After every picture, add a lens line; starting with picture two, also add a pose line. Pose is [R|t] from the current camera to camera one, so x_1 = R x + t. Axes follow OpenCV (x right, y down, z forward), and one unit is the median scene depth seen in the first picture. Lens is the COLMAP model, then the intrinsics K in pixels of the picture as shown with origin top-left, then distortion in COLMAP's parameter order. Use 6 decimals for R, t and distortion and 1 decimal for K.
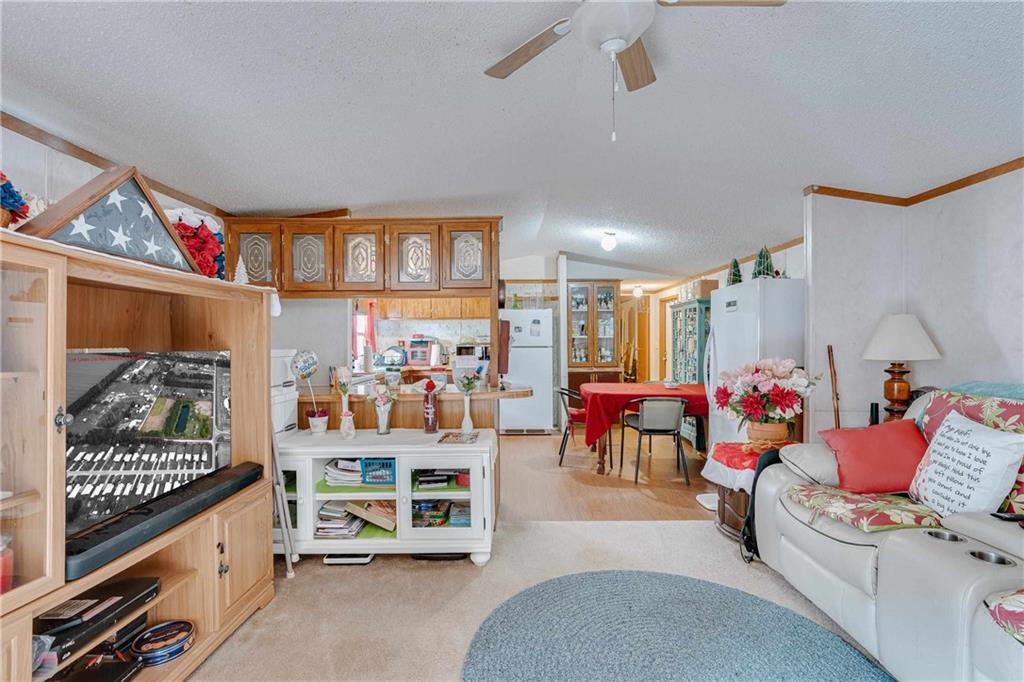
lens RADIAL K [[457.1, 0, 512.0], [0, 457.1, 341.0], [0, 0, 1]] dist [-0.002952, 0.000130]
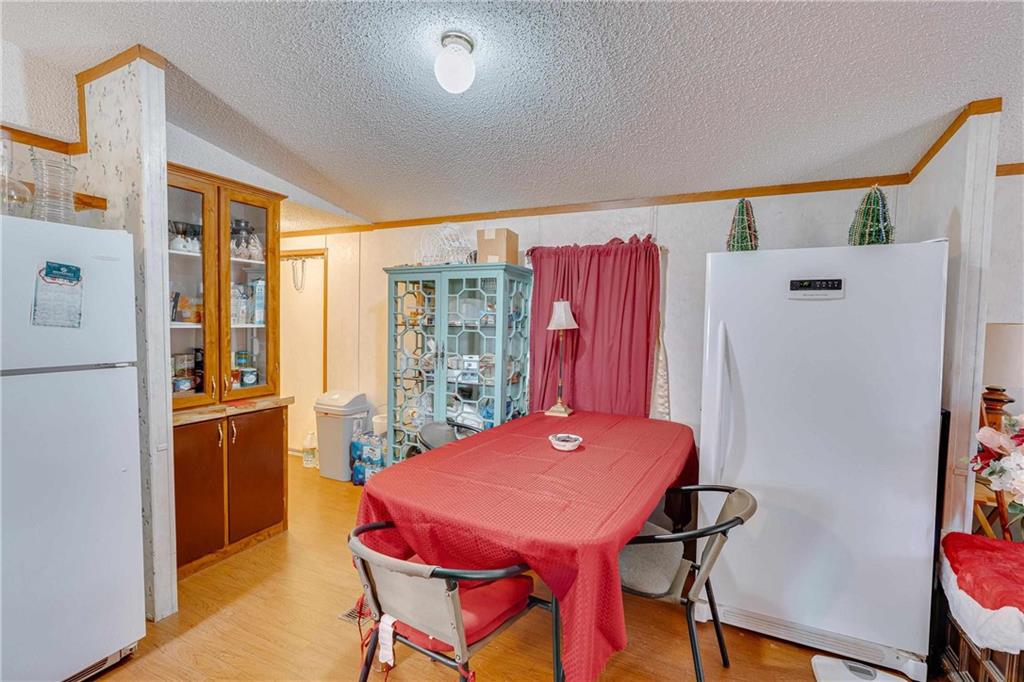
lens RADIAL K [[457.1, 0, 512.0], [0, 457.1, 341.0], [0, 0, 1]] dist [-0.002952, 0.000130]
pose [[0.417941, -0.028429, 0.908029, -0.190011], [-0.023972, 0.998817, 0.042305, -0.051361], [-0.908158, -0.039448, 0.416765, 1.696329]]
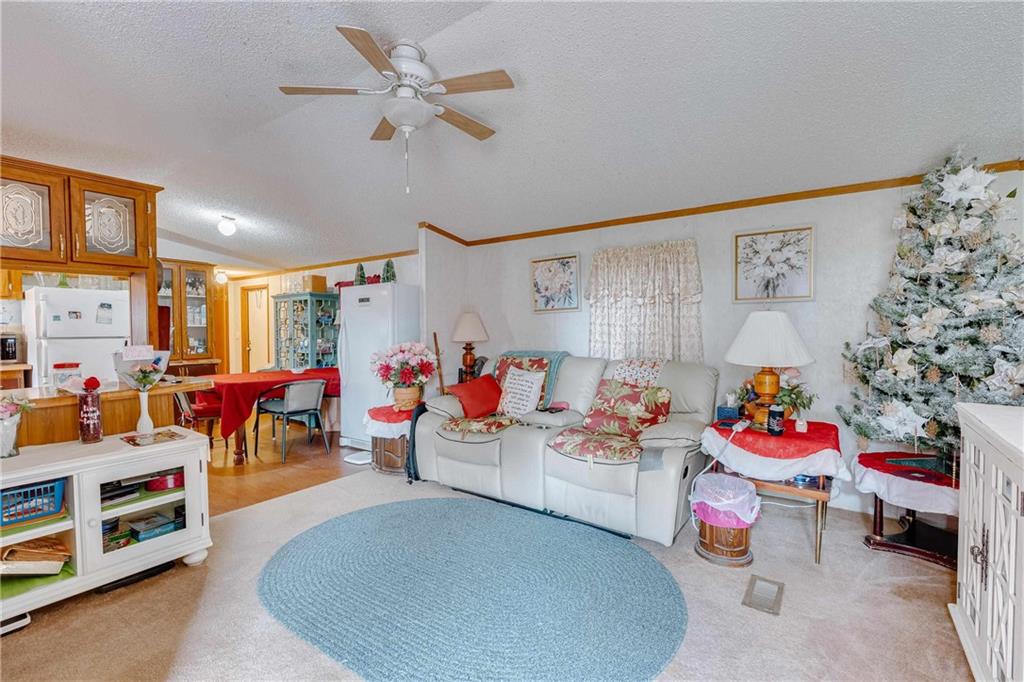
lens RADIAL K [[457.1, 0, 512.0], [0, 457.1, 341.0], [0, 0, 1]] dist [-0.002952, 0.000130]
pose [[0.572557, -0.018682, 0.819652, -0.492839], [0.001162, 0.999758, 0.021976, 0.005752], [-0.819864, -0.011630, 0.572440, -0.078623]]
